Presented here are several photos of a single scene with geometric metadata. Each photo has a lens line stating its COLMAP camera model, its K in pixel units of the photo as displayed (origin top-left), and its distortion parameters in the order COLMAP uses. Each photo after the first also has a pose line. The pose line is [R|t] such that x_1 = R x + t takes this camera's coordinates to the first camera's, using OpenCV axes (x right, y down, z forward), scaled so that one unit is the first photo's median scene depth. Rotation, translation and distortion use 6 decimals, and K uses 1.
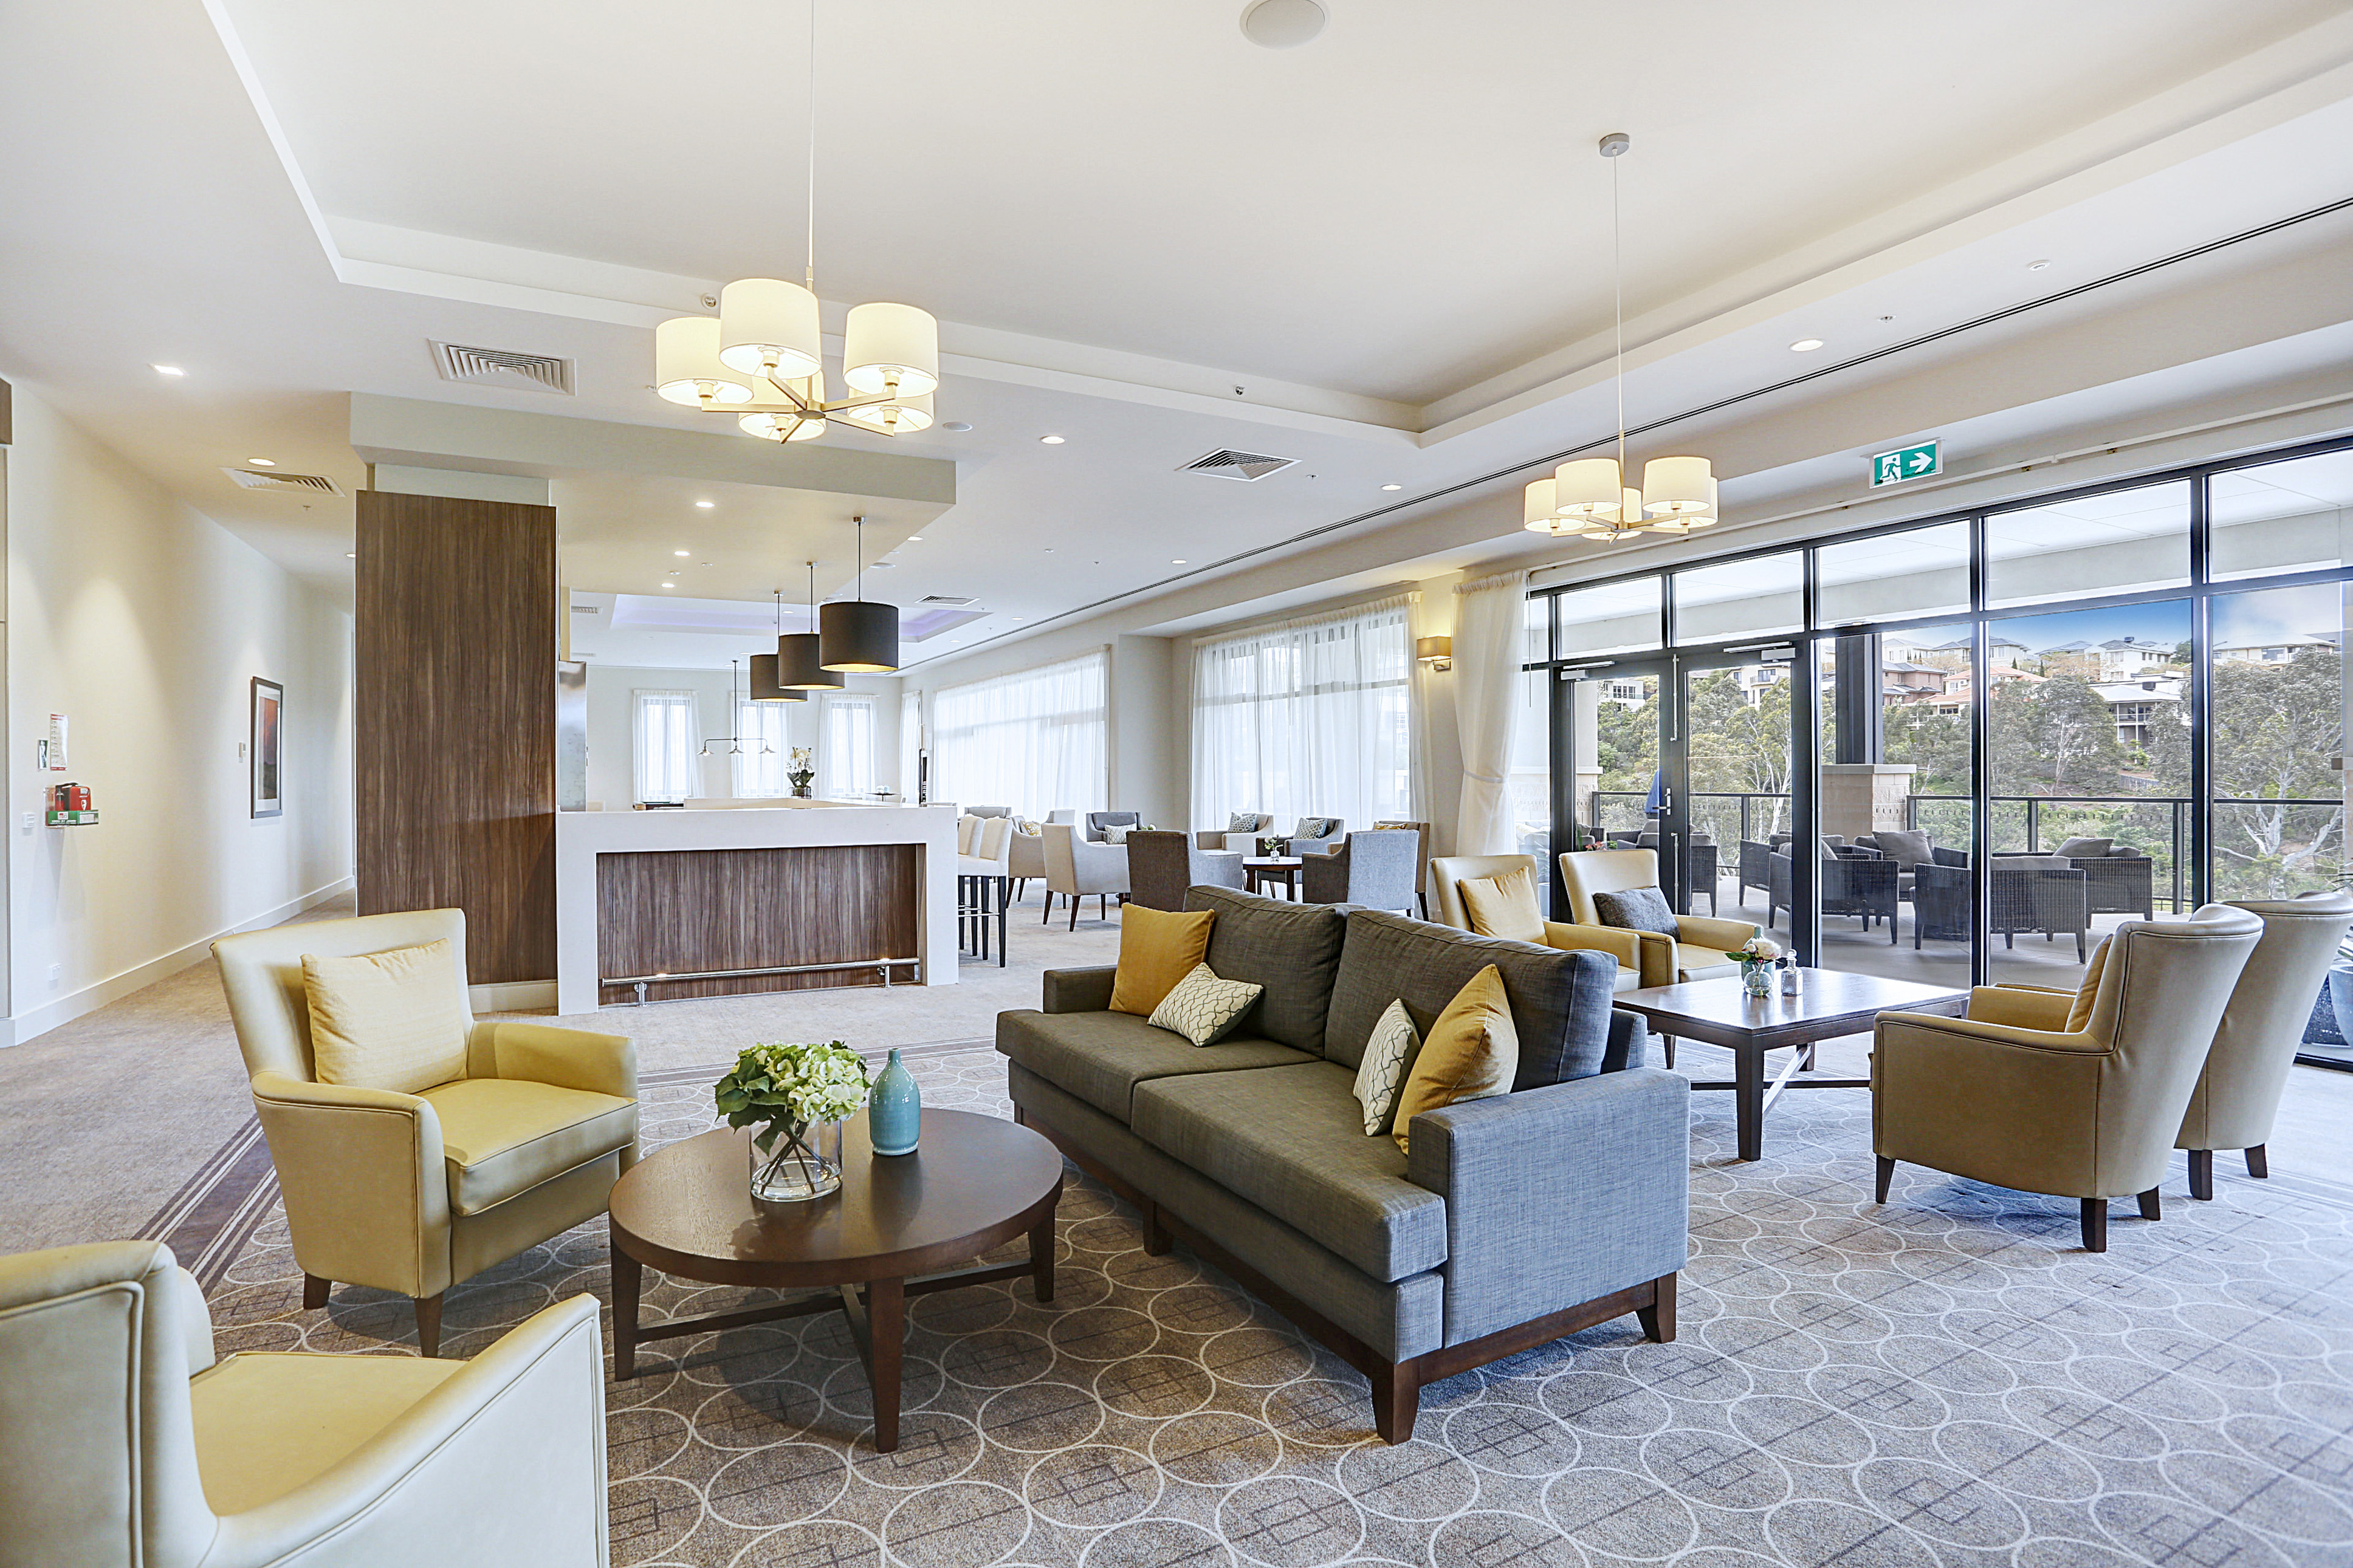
lens RADIAL K [[1126.6, 0, 1180.9], [0, 1126.6, 779.5], [0, 0, 1]] dist [0.001817, 0.000035]
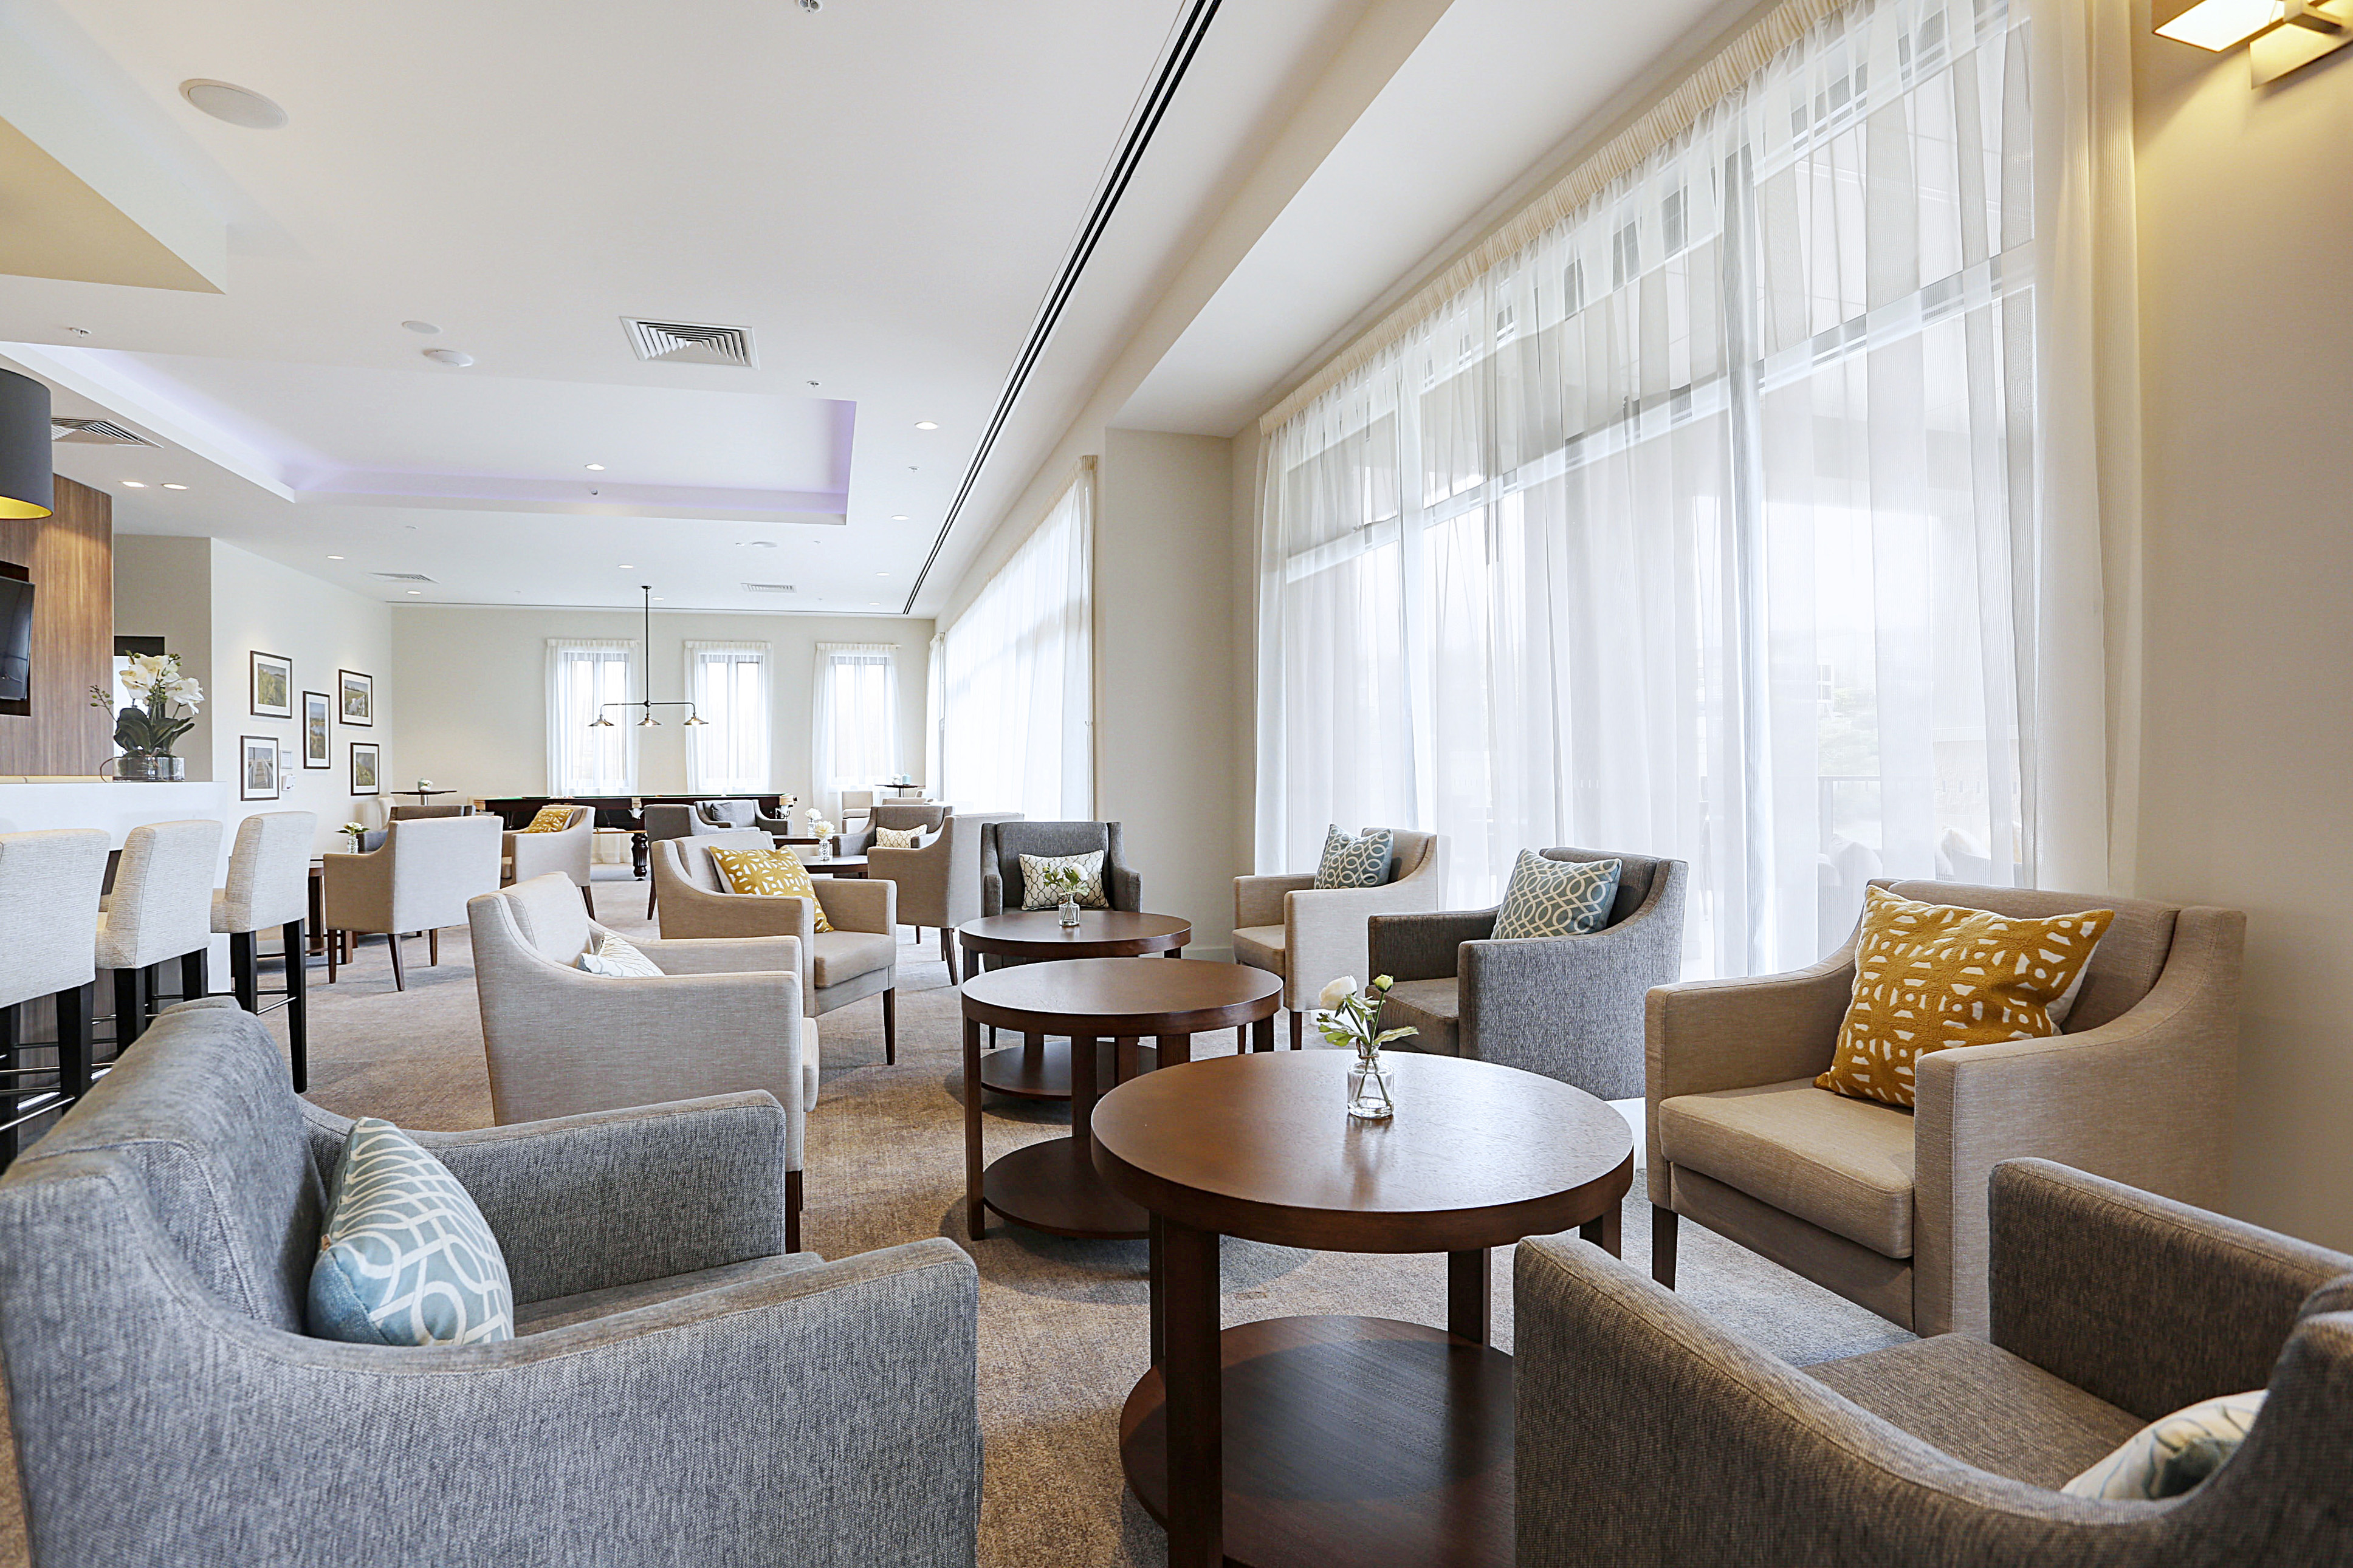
lens RADIAL K [[1126.6, 0, 1178.0], [0, 1126.6, 779.0], [0, 0, 1]] dist [0.001817, 0.000035]
pose [[0.981090, -0.002390, -0.193538, 0.059949], [0.003075, 0.999990, 0.003236, 0.010579], [0.193529, -0.003770, 0.981087, 0.549869]]
